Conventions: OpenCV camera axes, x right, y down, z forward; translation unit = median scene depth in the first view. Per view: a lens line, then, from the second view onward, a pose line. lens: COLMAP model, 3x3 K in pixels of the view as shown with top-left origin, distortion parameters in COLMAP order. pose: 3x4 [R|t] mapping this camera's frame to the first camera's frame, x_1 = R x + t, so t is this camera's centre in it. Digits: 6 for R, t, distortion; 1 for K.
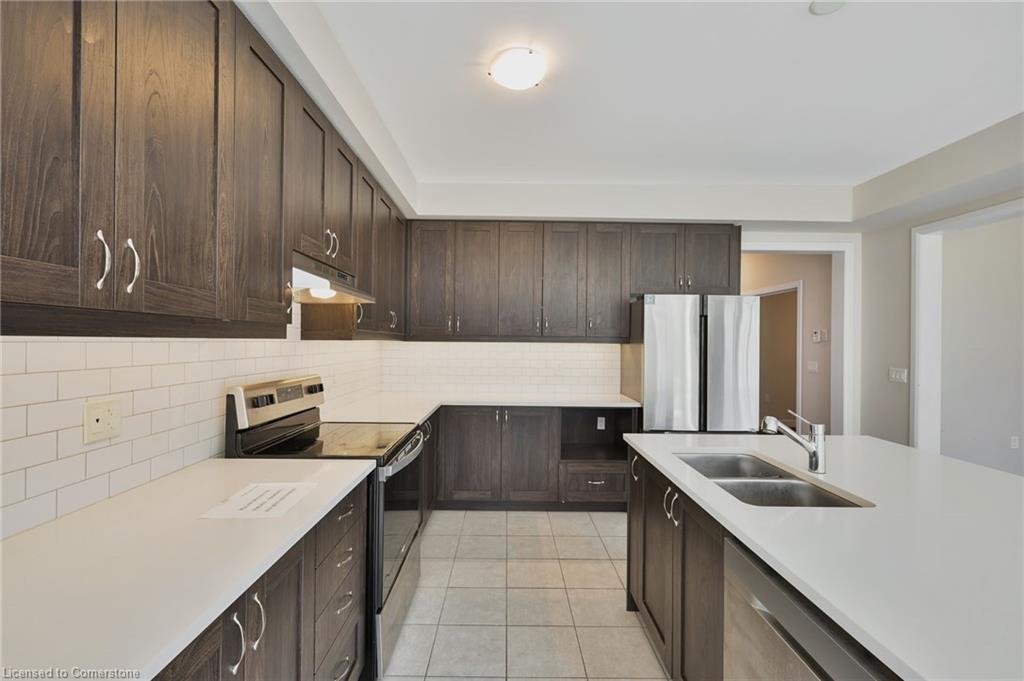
lens RADIAL K [[442.8, 0, 512.0], [0, 442.8, 340.5], [0, 0, 1]] dist [0.000521, -0.000212]
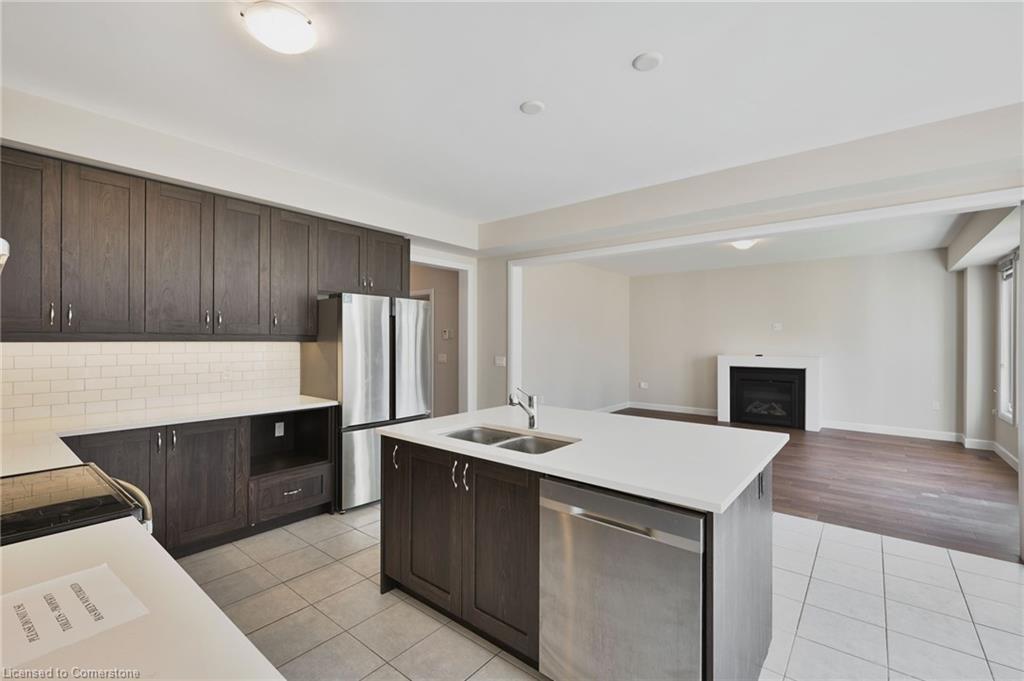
lens RADIAL K [[442.8, 0, 512.0], [0, 442.8, 340.5], [0, 0, 1]] dist [0.000521, -0.000212]
pose [[0.641193, -0.008194, 0.767336, -0.224875], [0.002358, 0.999959, 0.008709, -0.003718], [-0.767376, -0.003775, 0.641187, 0.054249]]
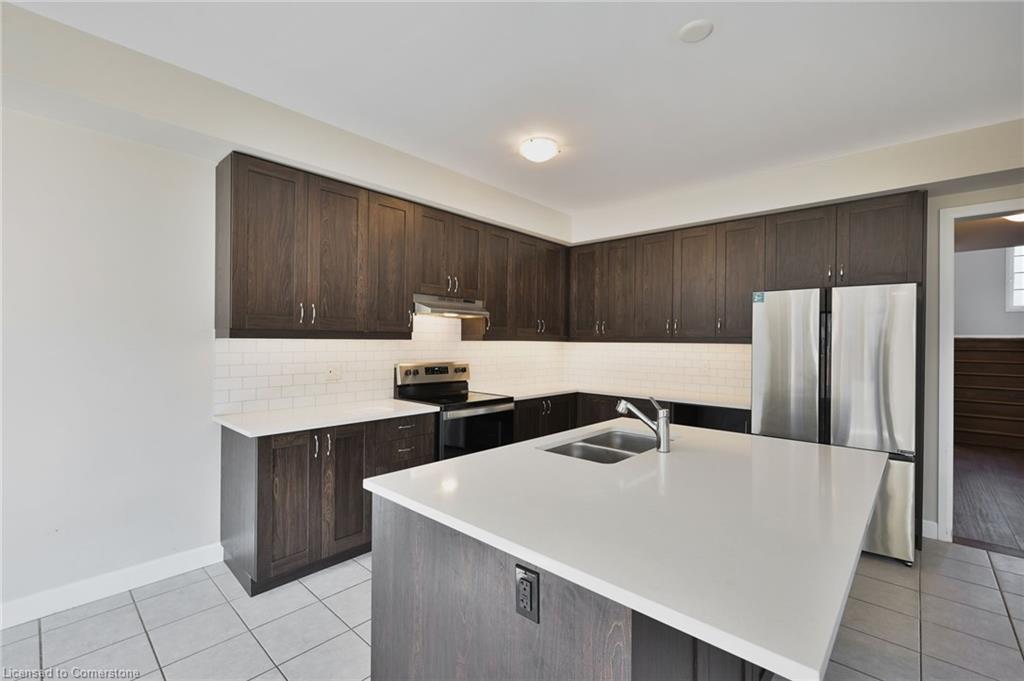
lens RADIAL K [[442.8, 0, 512.0], [0, 442.8, 340.5], [0, 0, 1]] dist [0.000521, -0.000212]
pose [[0.732218, -0.004179, -0.681058, 0.560496], [0.000172, 0.999982, -0.005951, 0.005288], [0.681070, 0.004240, 0.732206, -0.057795]]
